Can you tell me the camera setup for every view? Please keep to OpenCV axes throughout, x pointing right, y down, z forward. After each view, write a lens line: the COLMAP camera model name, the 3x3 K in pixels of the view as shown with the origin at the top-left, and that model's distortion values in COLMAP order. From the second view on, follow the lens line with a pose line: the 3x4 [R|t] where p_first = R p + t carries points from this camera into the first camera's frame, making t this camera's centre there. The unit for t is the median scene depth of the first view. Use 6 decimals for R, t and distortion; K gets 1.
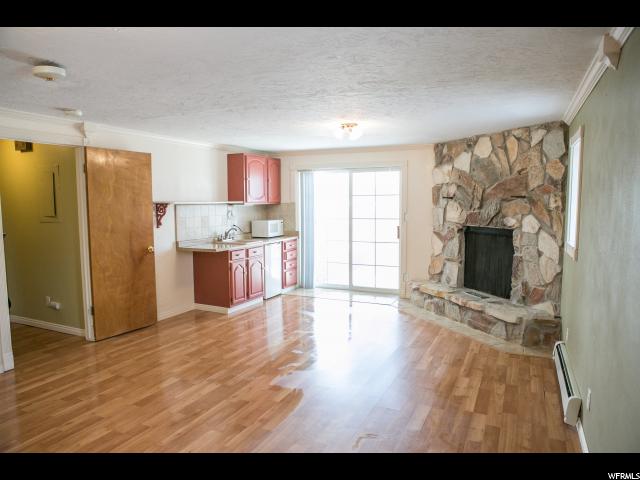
lens RADIAL K [[437.0, 0, 320.0], [0, 437.0, 240.0], [0, 0, 1]] dist [-0.152514, 0.147416]
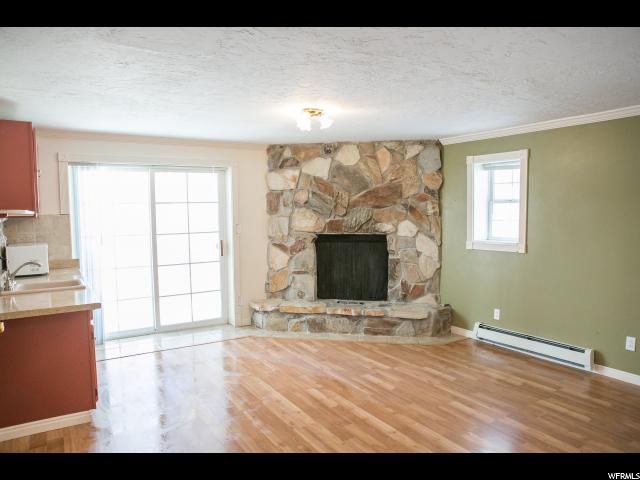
lens RADIAL K [[437.0, 0, 320.0], [0, 437.0, 240.0], [0, 0, 1]] dist [-0.152514, 0.147416]
pose [[0.534277, -0.057776, 0.843333, -0.545737], [0.081609, 0.996527, 0.016569, -0.041674], [-0.841361, 0.059971, 0.537136, 0.541998]]
